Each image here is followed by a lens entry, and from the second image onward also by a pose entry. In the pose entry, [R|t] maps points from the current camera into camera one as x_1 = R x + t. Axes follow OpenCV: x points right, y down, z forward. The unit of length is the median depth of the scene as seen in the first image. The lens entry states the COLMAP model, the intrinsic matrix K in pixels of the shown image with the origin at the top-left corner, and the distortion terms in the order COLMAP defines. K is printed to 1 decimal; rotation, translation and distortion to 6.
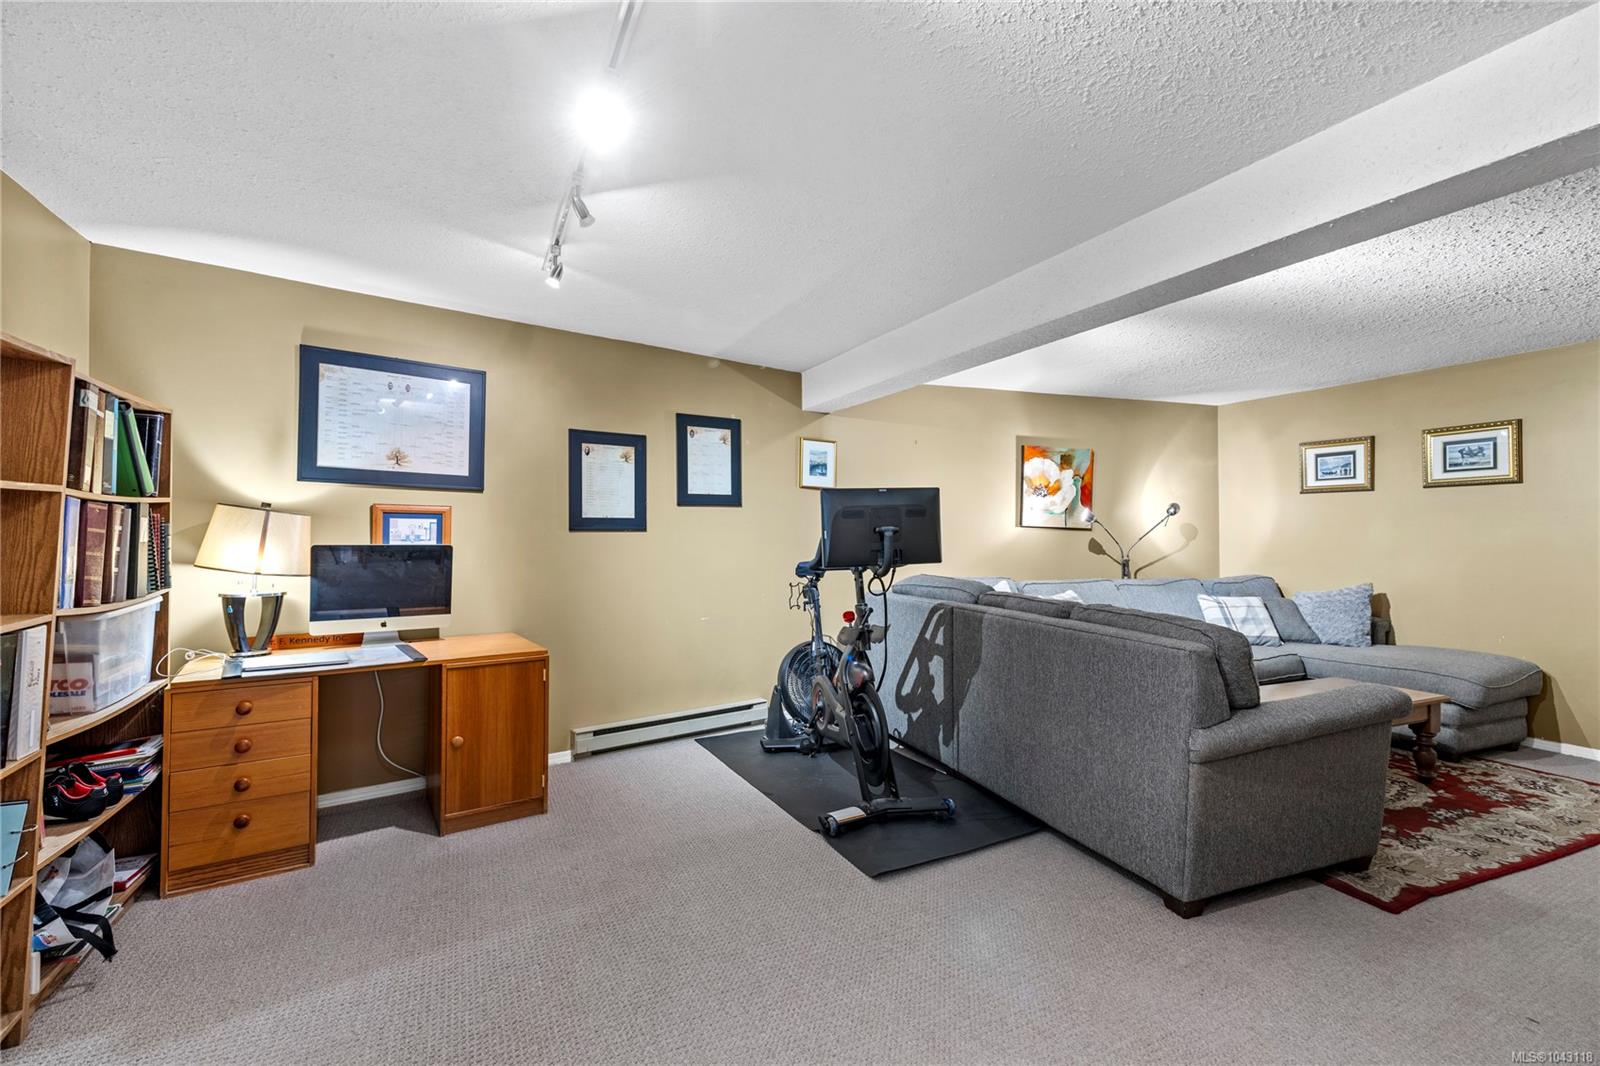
lens RADIAL K [[659.9, 0, 800.0], [0, 659.9, 533.0], [0, 0, 1]] dist [0.001380, -0.000122]
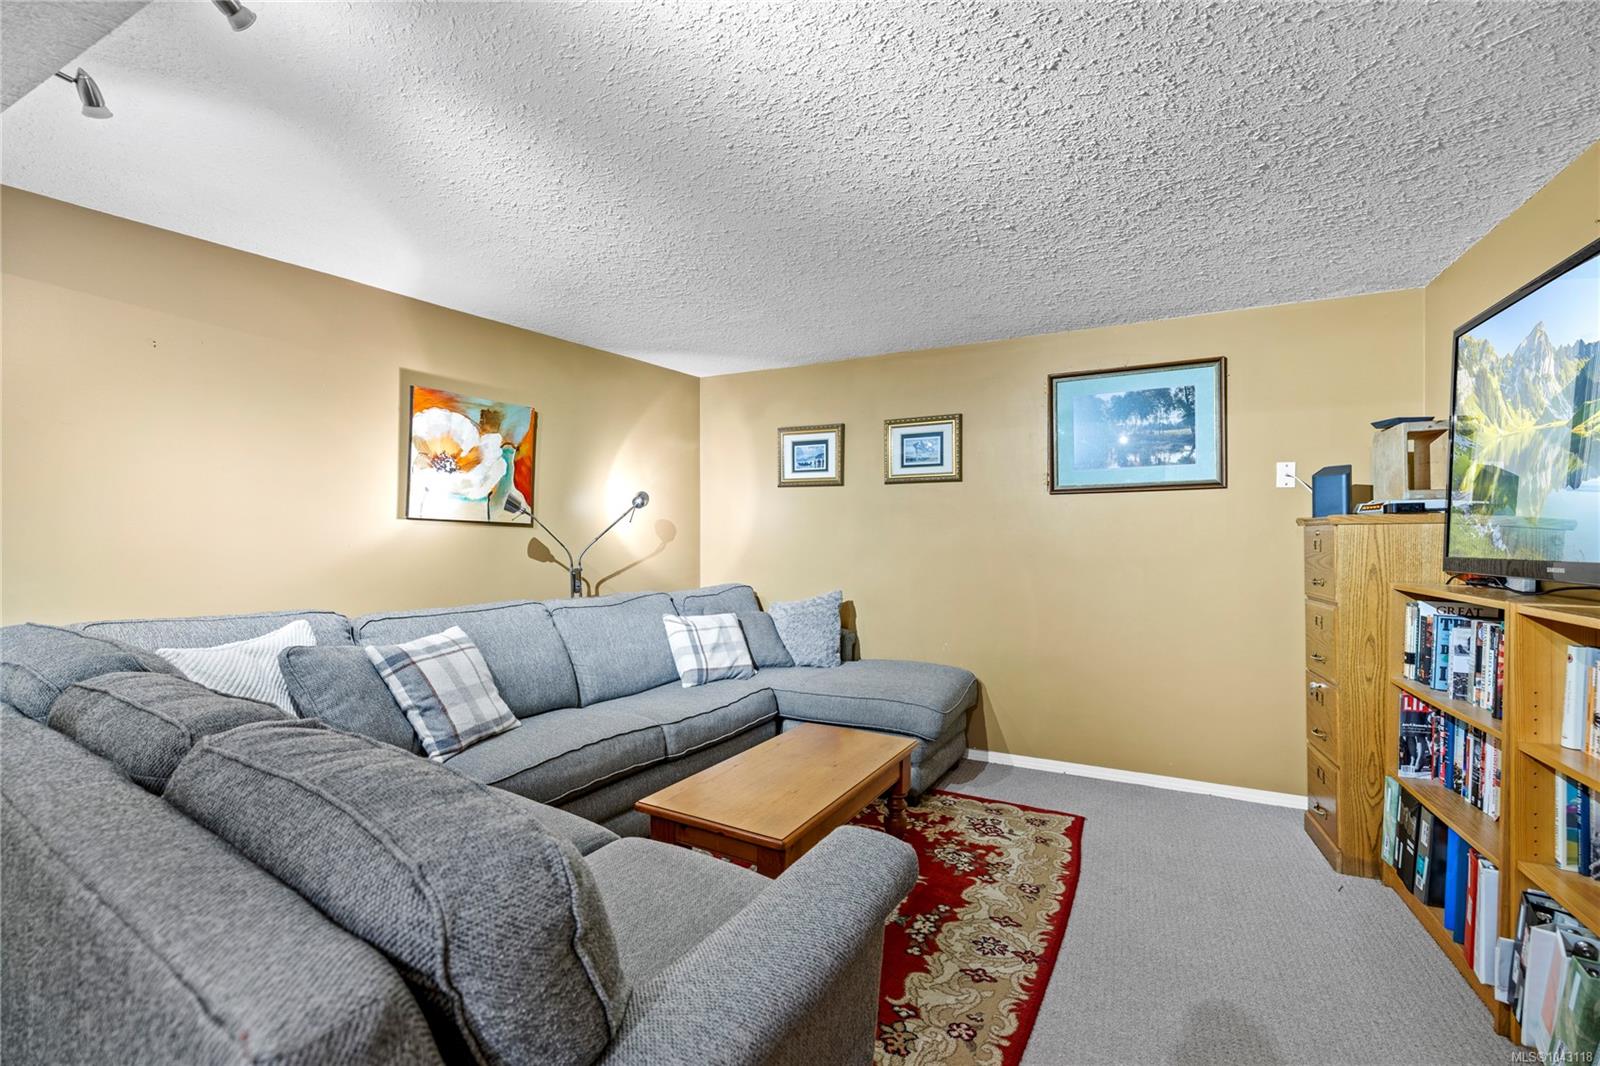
lens RADIAL K [[659.9, 0, 800.0], [0, 659.9, 533.0], [0, 0, 1]] dist [0.001380, -0.000122]
pose [[0.788579, 0.008541, 0.614874, 0.278152], [-0.007863, 0.999962, -0.003806, 0.003295], [-0.614883, -0.001833, 0.788617, 0.336580]]
